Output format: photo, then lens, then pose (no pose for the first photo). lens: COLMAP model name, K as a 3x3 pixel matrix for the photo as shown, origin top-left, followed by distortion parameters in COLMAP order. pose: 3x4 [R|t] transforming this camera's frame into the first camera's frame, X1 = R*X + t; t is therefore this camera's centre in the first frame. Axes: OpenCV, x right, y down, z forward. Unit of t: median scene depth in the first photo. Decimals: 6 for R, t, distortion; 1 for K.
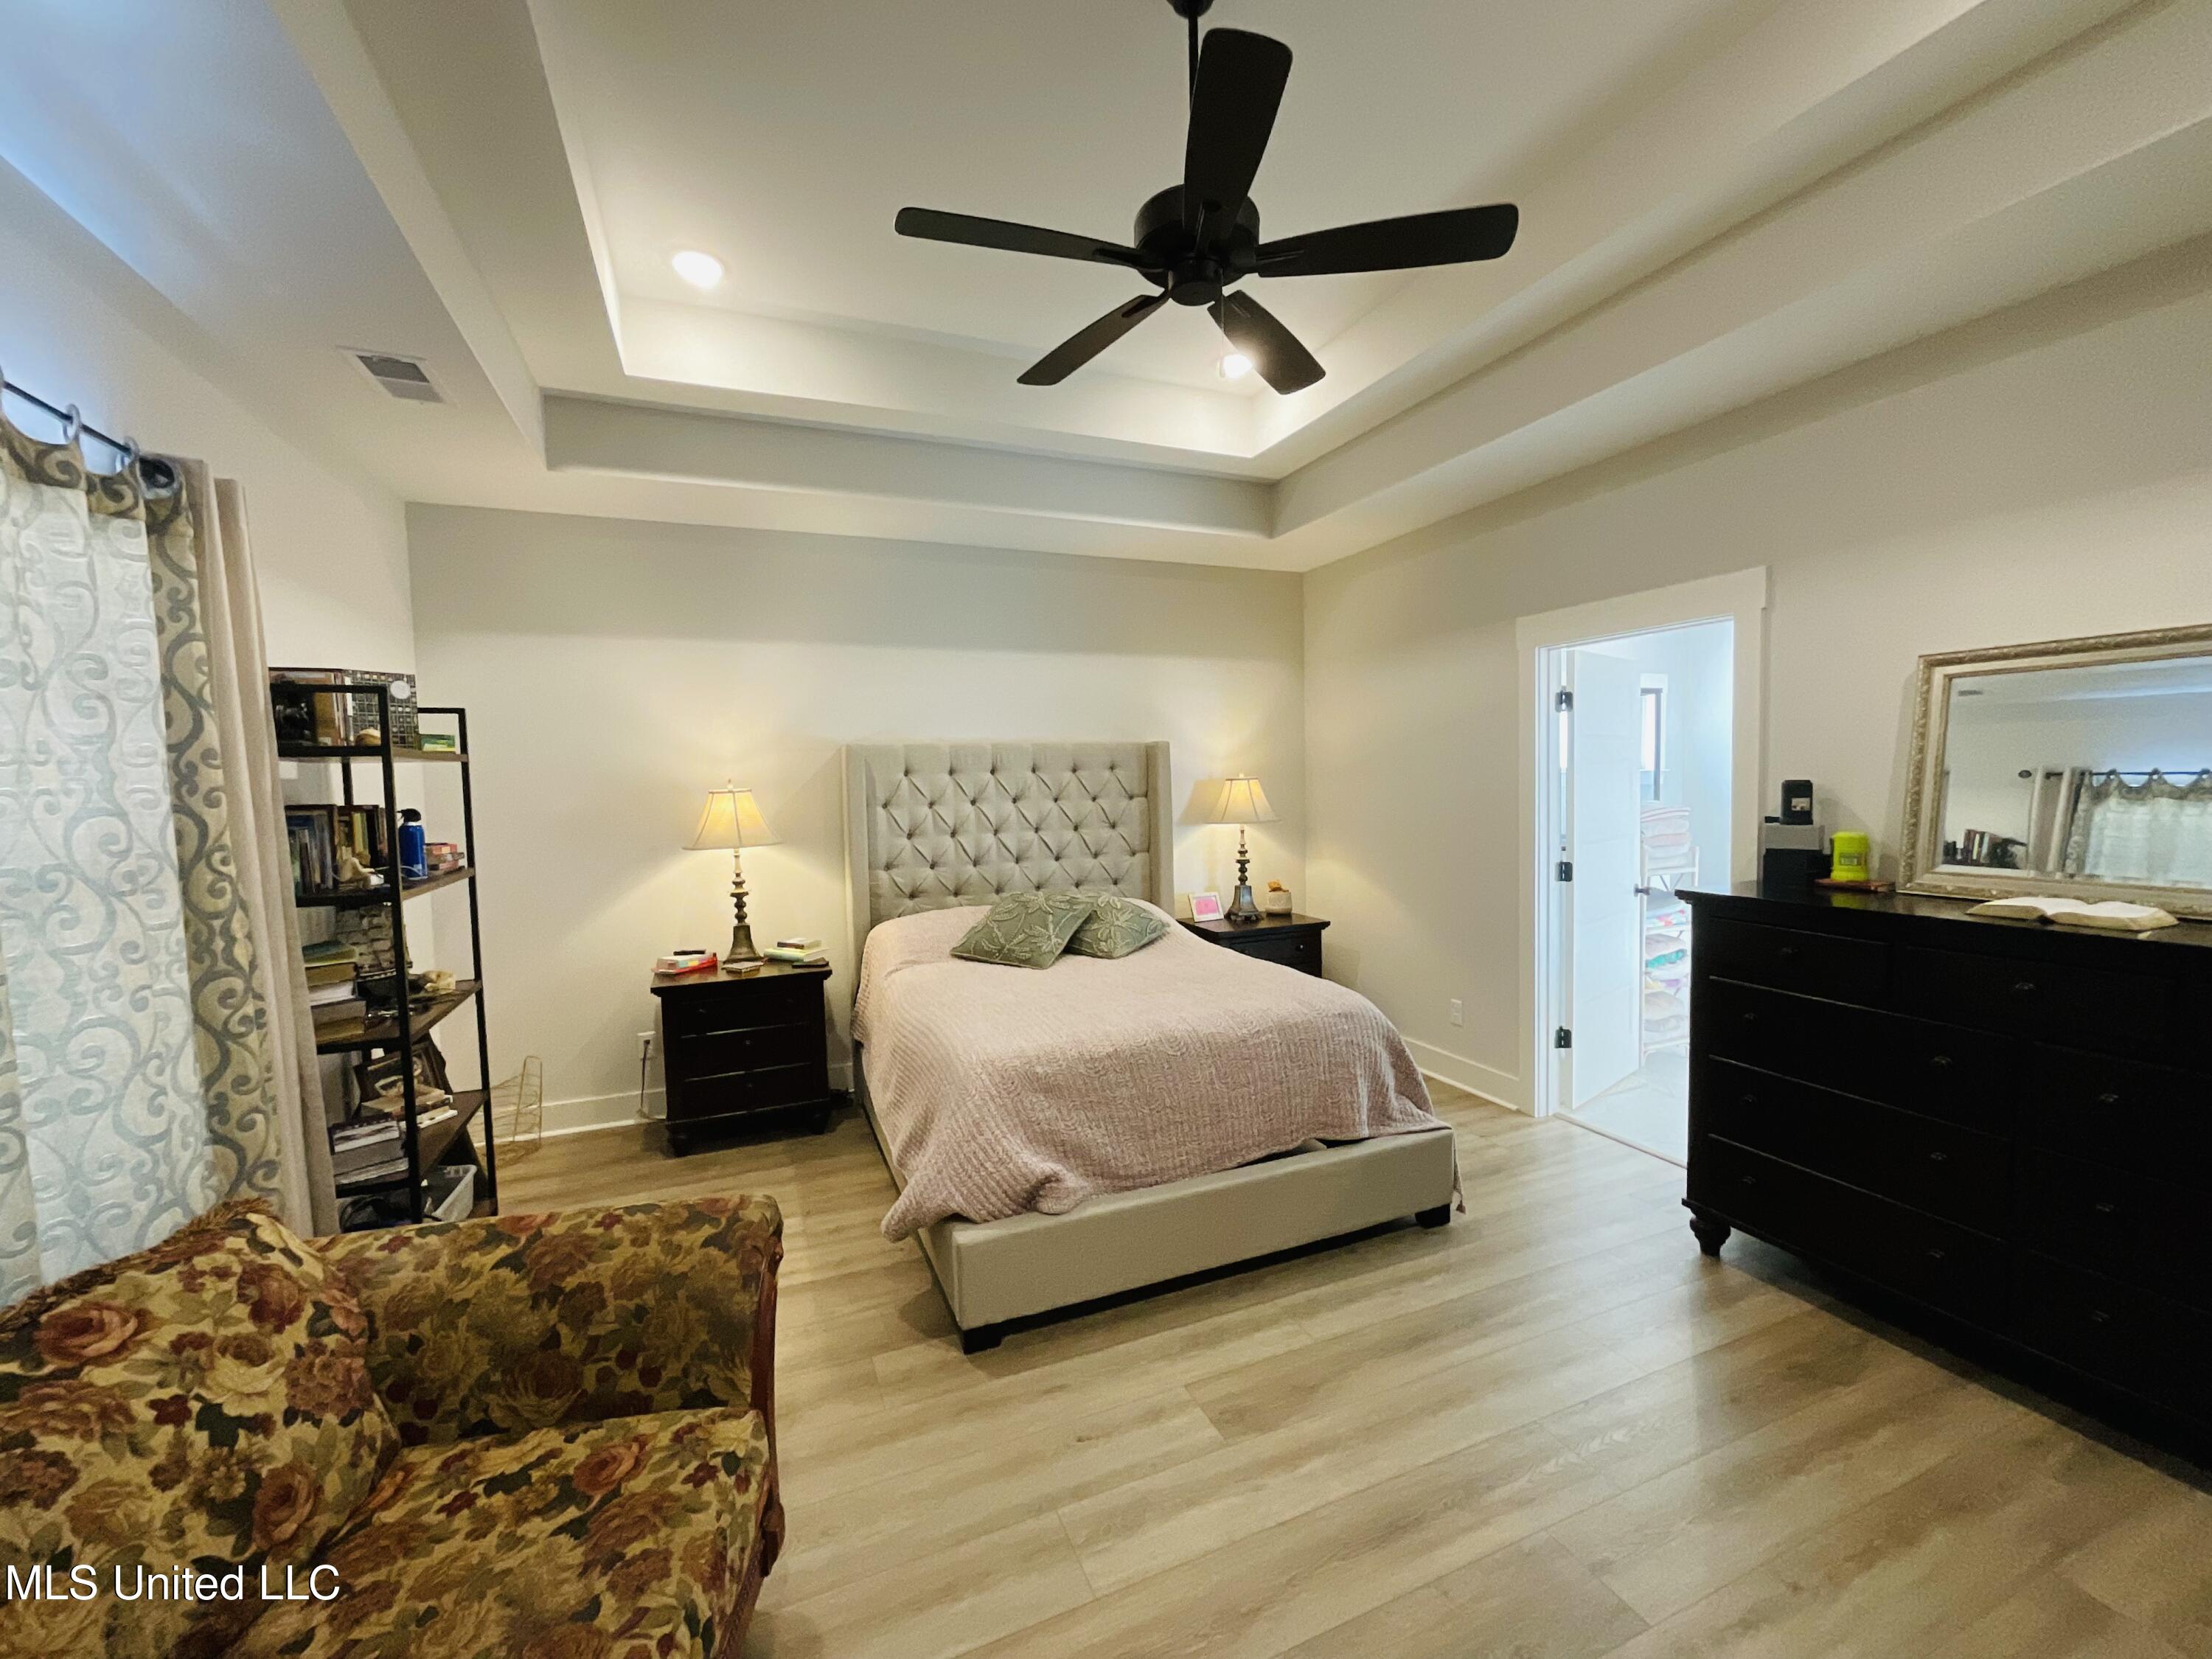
lens RADIAL K [[894.0, 0, 1099.7], [0, 894.0, 827.0], [0, 0, 1]] dist [-0.001207, 0.000286]
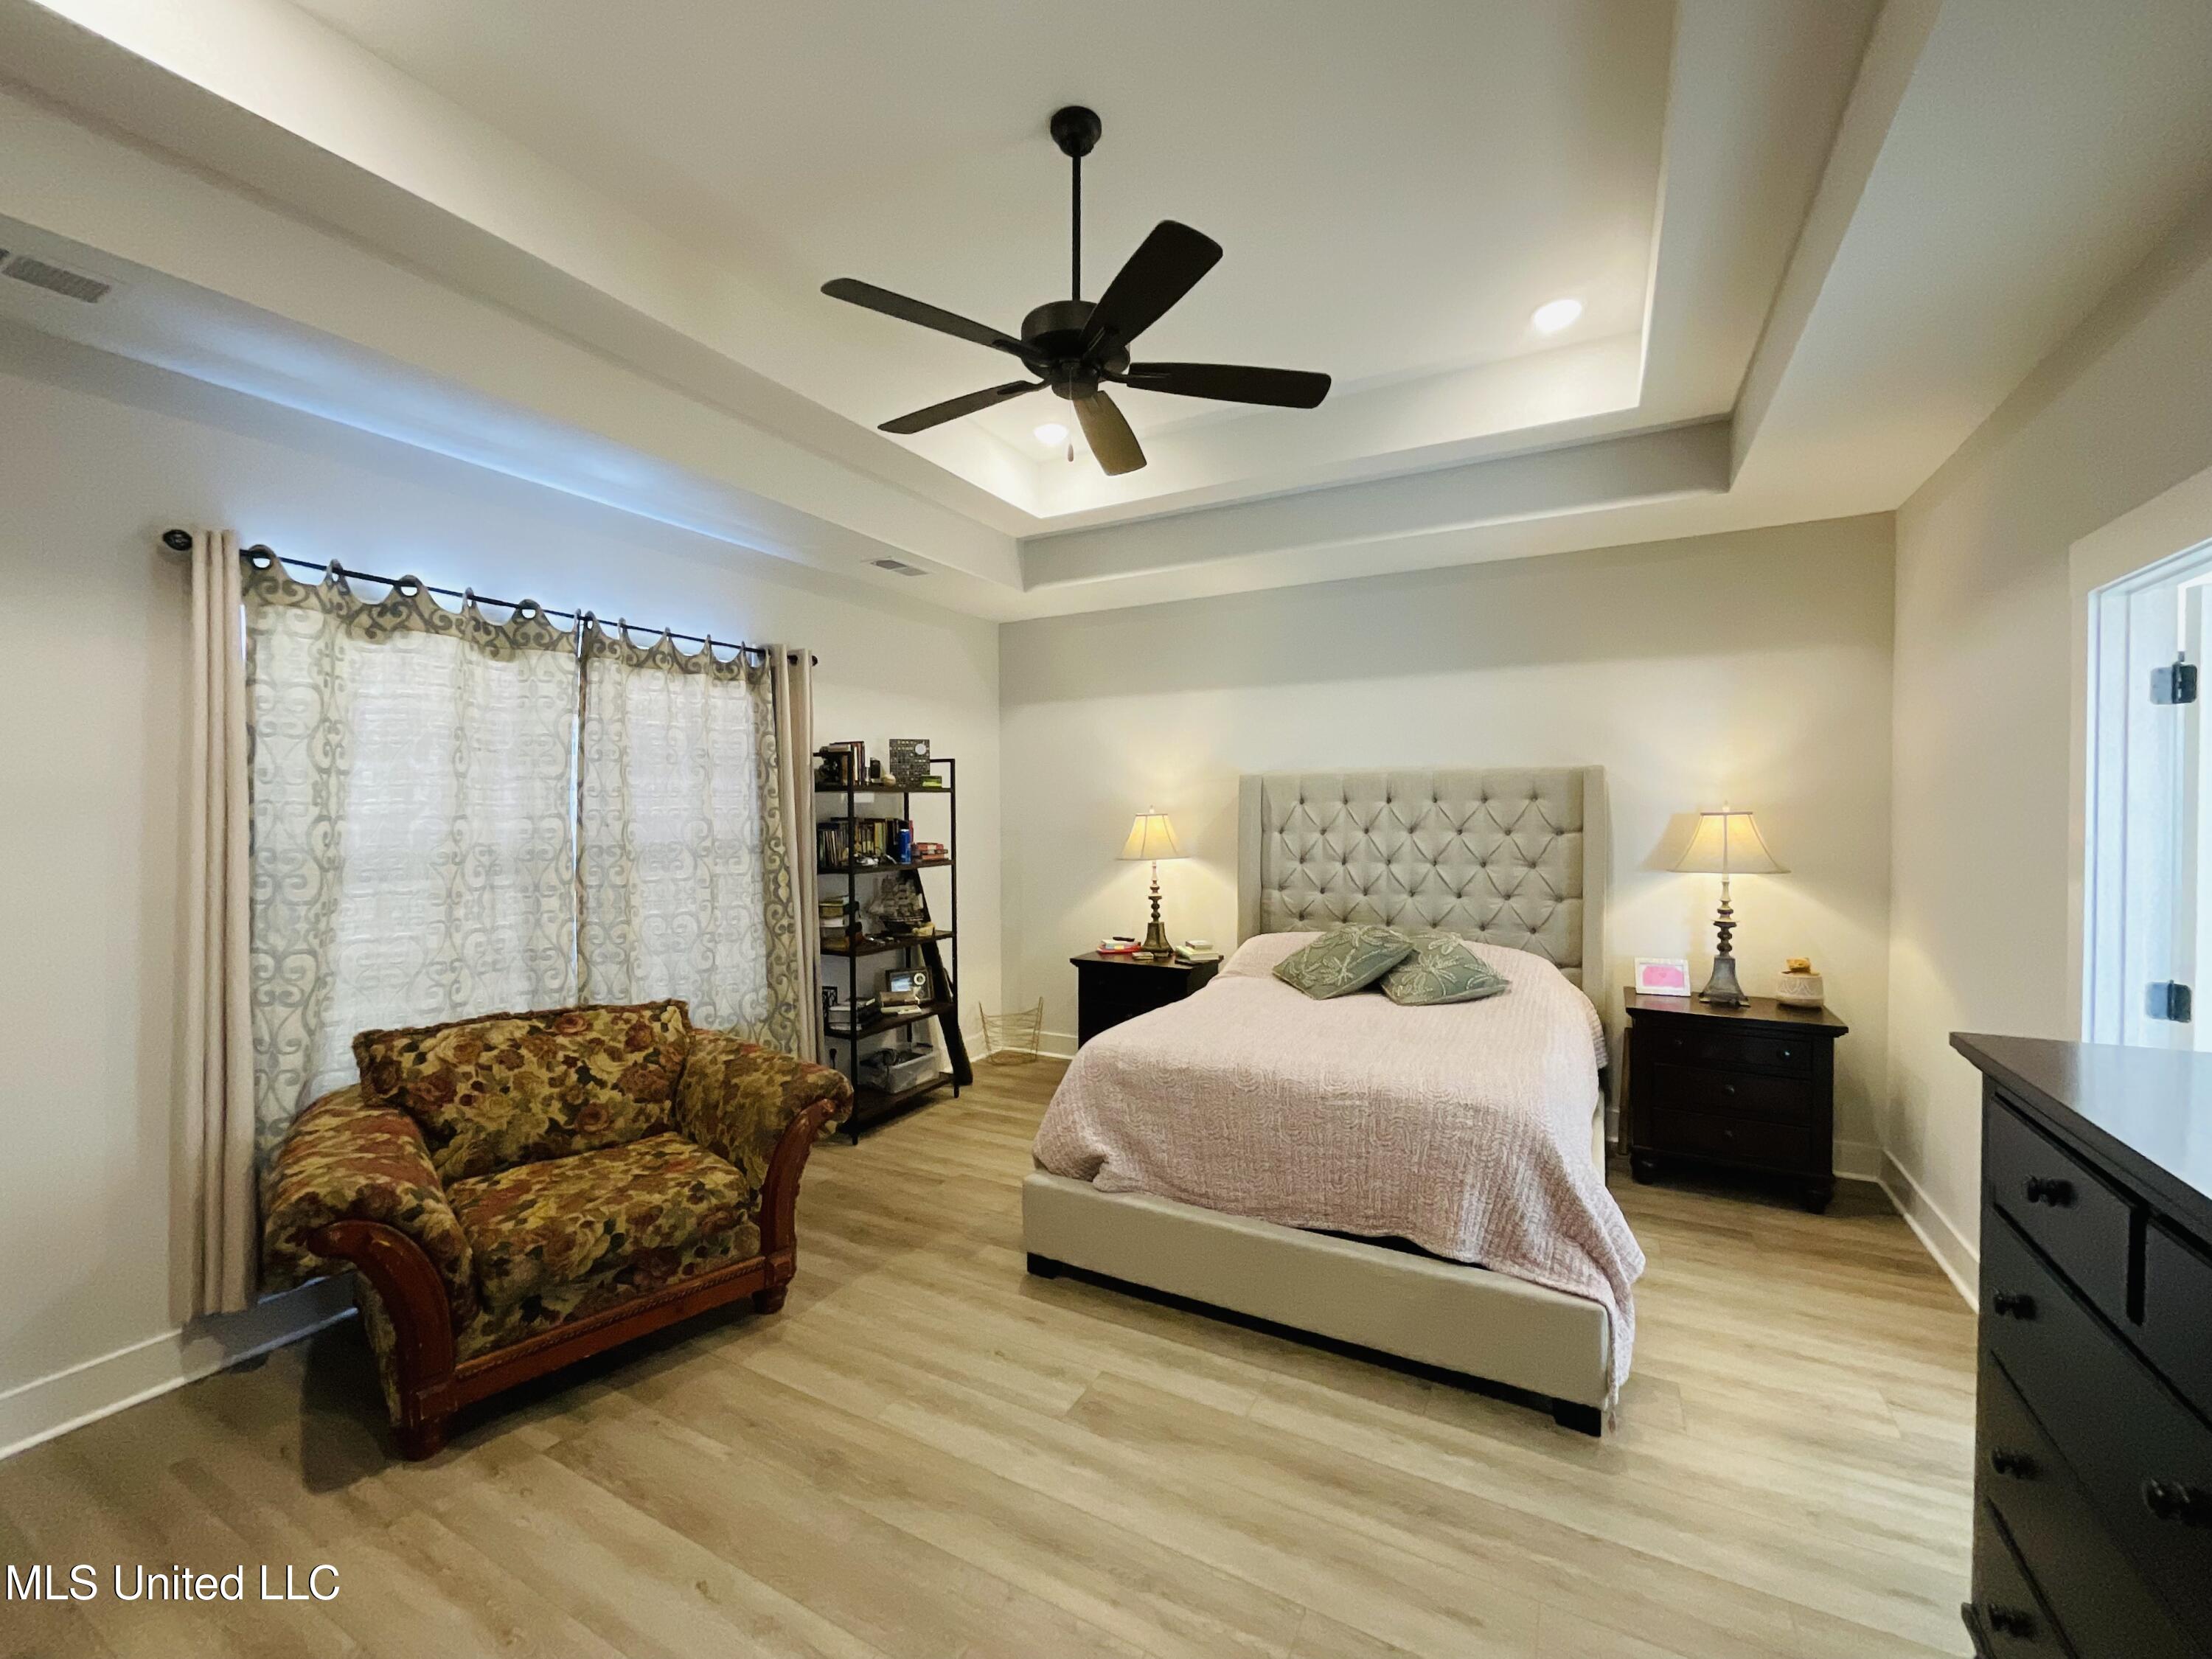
lens RADIAL K [[894.0, 0, 1100.5], [0, 894.0, 825.6], [0, 0, 1]] dist [-0.001207, 0.000286]
pose [[0.626367, 0.032602, -0.778846, 0.750815], [-0.051152, 0.998691, 0.000667, -0.031644], [0.777848, 0.039422, 0.627214, 0.236611]]
